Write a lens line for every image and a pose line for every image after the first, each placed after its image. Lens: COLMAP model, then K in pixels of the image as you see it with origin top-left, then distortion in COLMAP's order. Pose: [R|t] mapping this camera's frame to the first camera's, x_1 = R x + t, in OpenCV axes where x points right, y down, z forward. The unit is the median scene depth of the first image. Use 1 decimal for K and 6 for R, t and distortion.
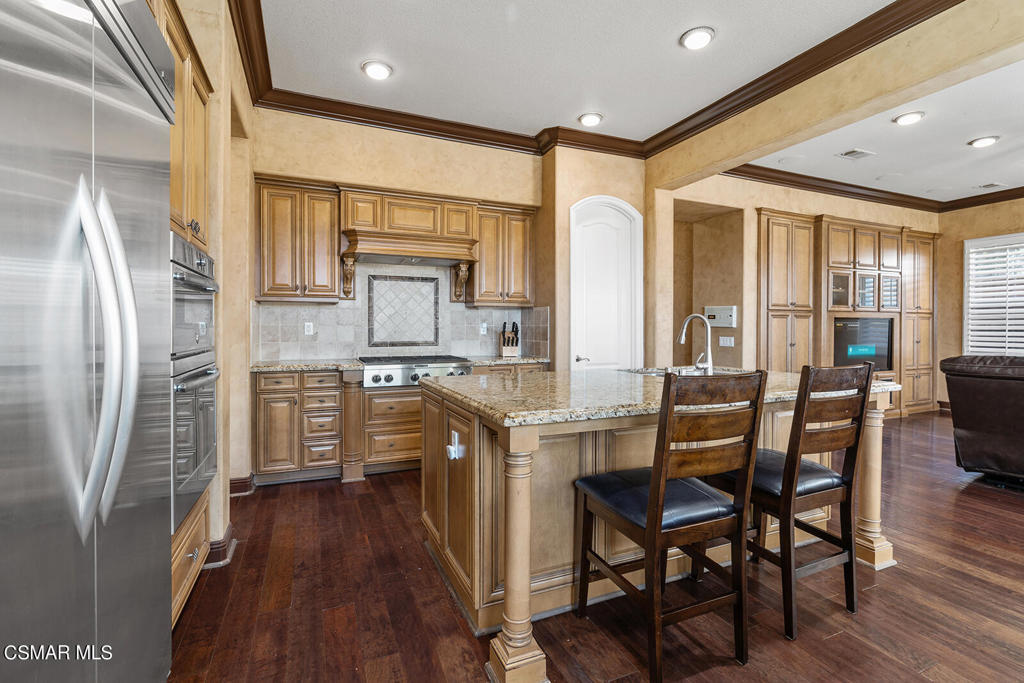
lens RADIAL K [[463.3, 0, 520.7], [0, 463.3, 329.9], [0, 0, 1]] dist [-0.000596, -0.000113]
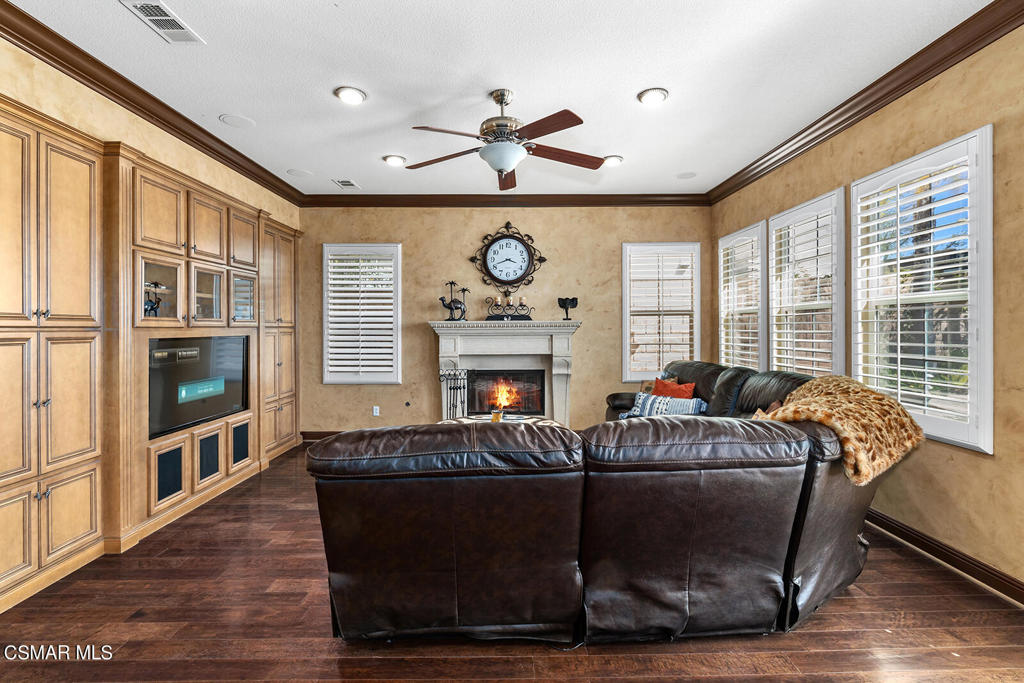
lens RADIAL K [[460.4, 0, 500.3], [0, 460.4, 332.0], [0, 0, 1]] dist [-0.000207, 0.000511]
pose [[0.412486, -0.010030, 0.910909, 0.362304], [0.006274, 0.999947, 0.008169, -0.038684], [-0.910942, 0.002345, 0.412527, 0.404820]]
